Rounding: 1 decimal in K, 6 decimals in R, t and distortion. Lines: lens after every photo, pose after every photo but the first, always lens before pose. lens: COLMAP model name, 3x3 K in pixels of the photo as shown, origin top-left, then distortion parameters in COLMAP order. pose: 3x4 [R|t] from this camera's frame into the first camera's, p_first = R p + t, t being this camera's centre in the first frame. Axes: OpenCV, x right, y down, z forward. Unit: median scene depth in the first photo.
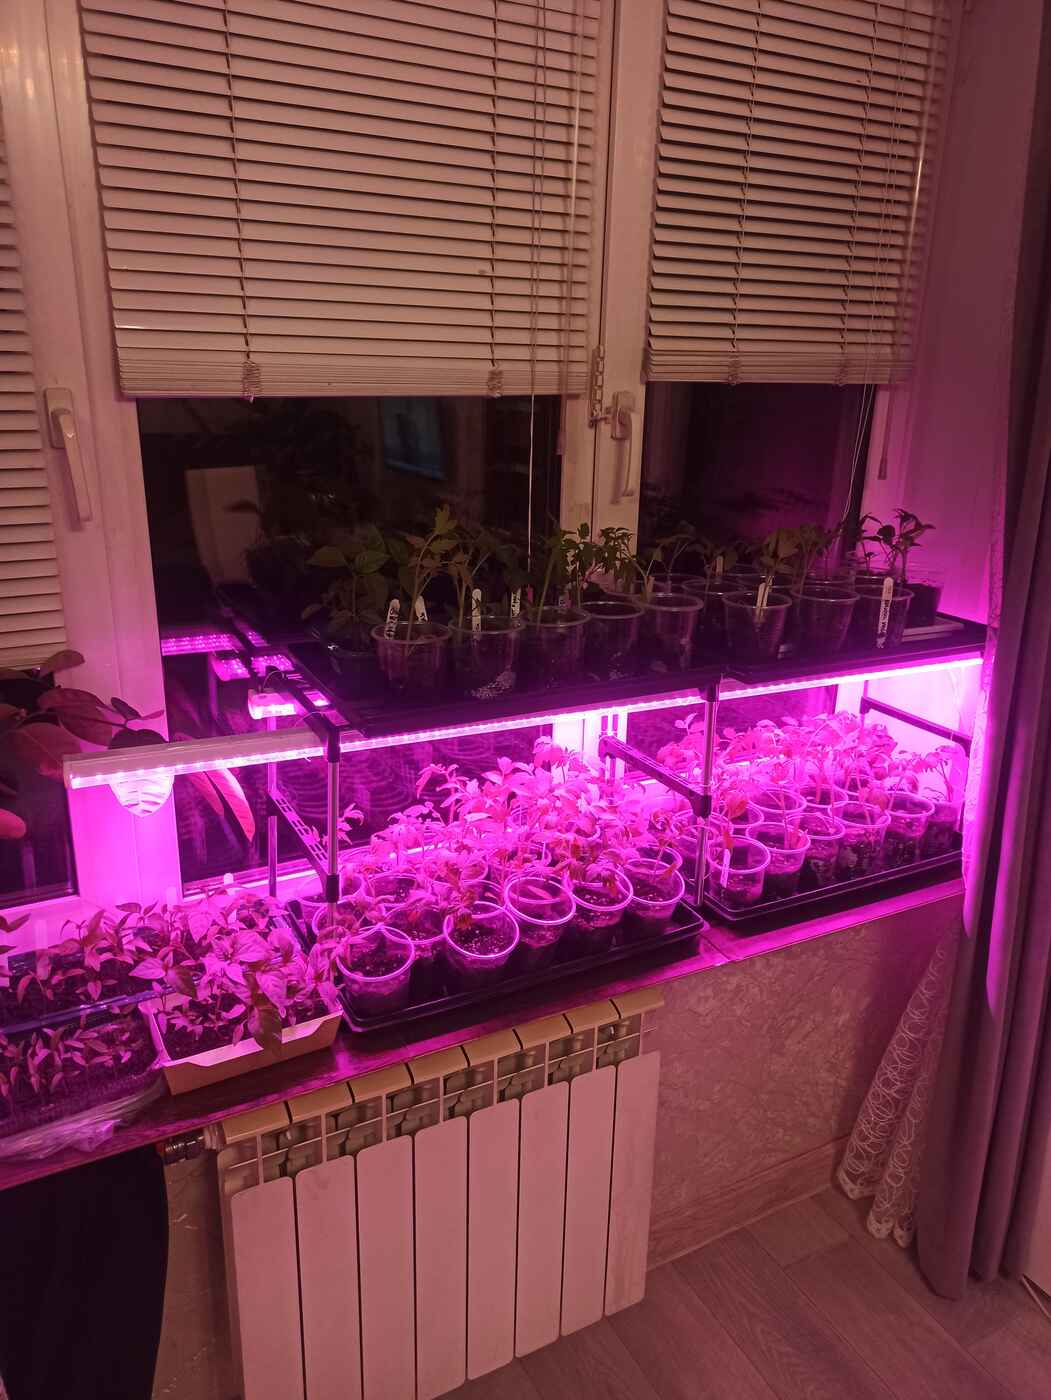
lens RADIAL K [[1062.5, 0, 552.8], [0, 1062.5, 706.7], [0, 0, 1]] dist [0.058901, -0.081223]
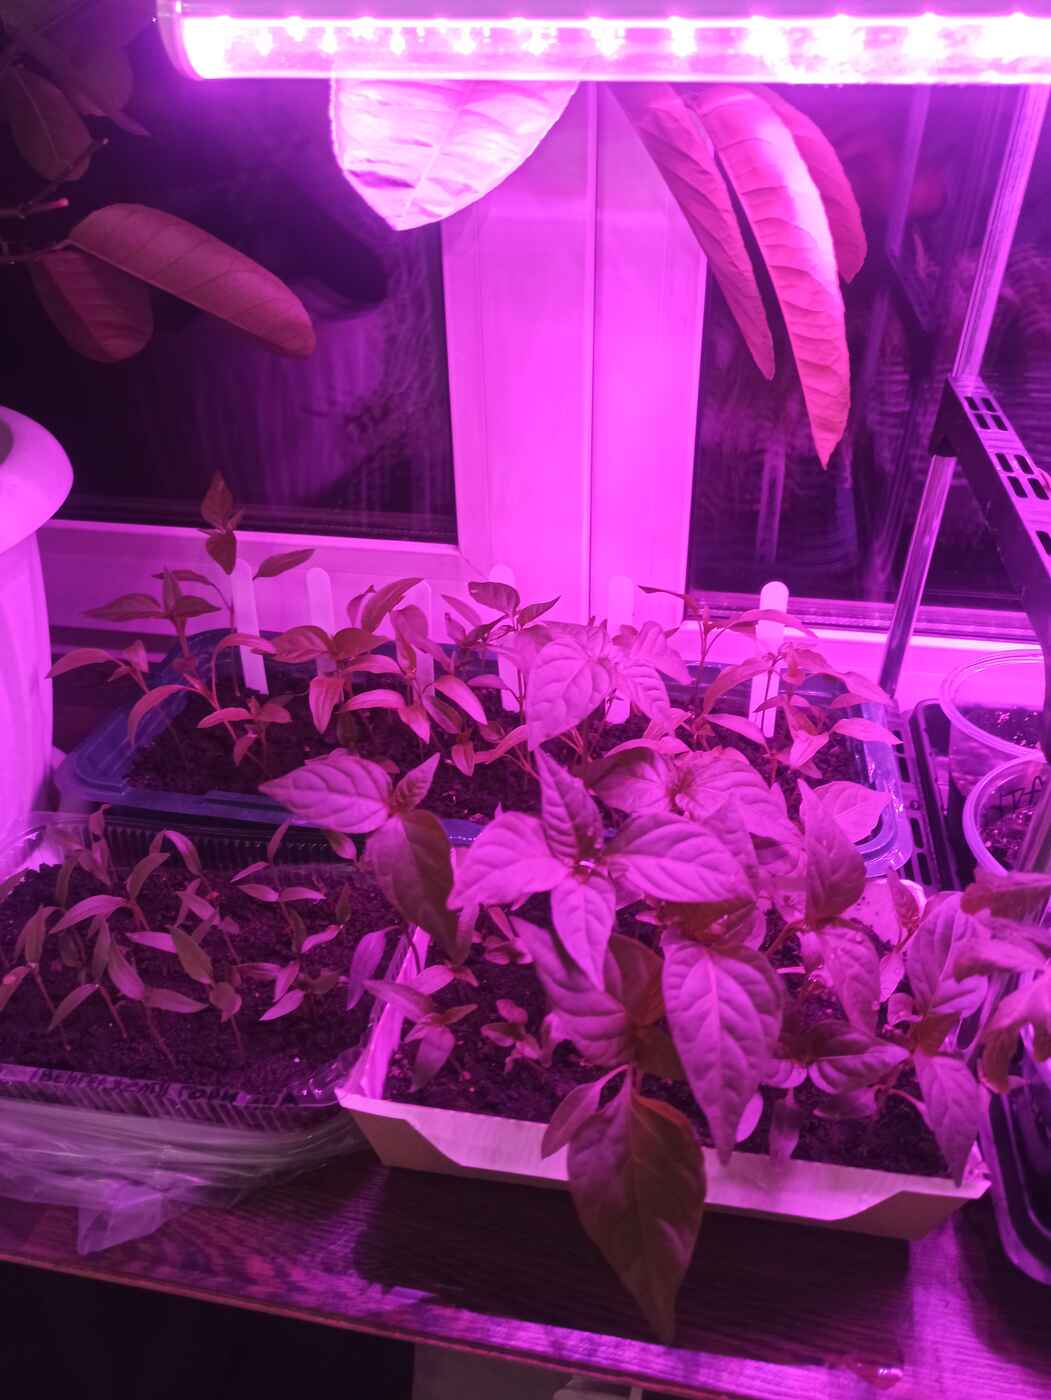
lens RADIAL K [[1062.5, 0, 552.8], [0, 1062.5, 706.7], [0, 0, 1]] dist [0.058901, -0.081223]
pose [[0.776750, 0.302450, -0.552433, -0.143749], [-0.182546, 0.947609, 0.262134, 0.109972], [0.602773, -0.102768, 0.791267, 0.633990]]
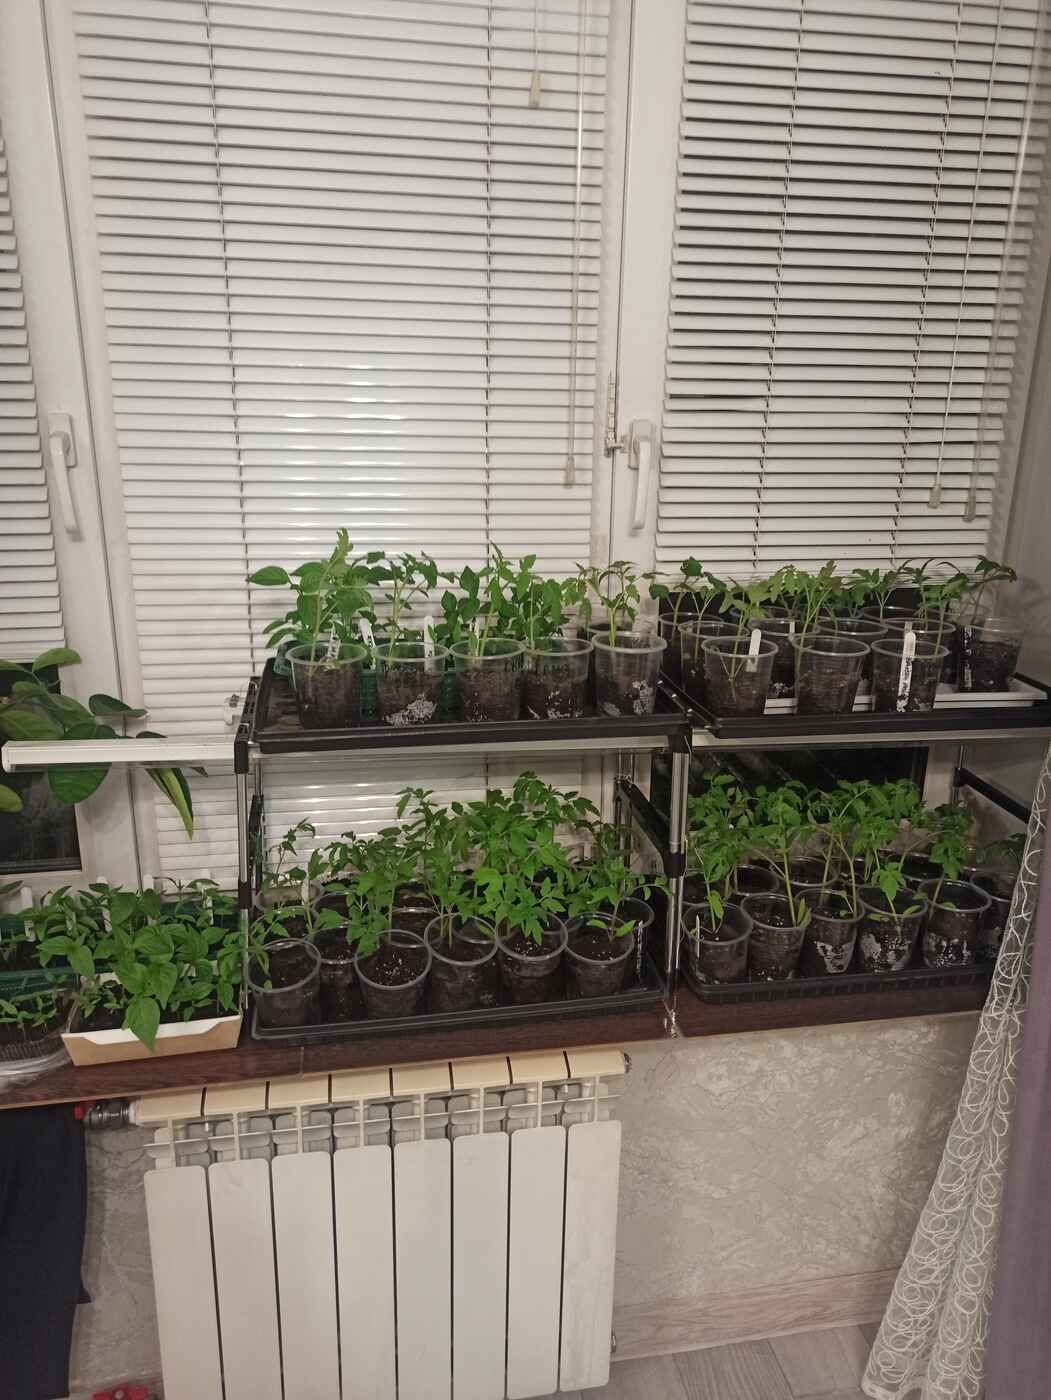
lens RADIAL K [[1062.5, 0, 552.8], [0, 1062.5, 706.7], [0, 0, 1]] dist [0.058901, -0.081223]
pose [[0.947056, 0.086491, -0.309200, 0.323365], [-0.094004, 0.995527, -0.009452, -0.025523], [0.306999, 0.038018, 0.950950, 0.086120]]
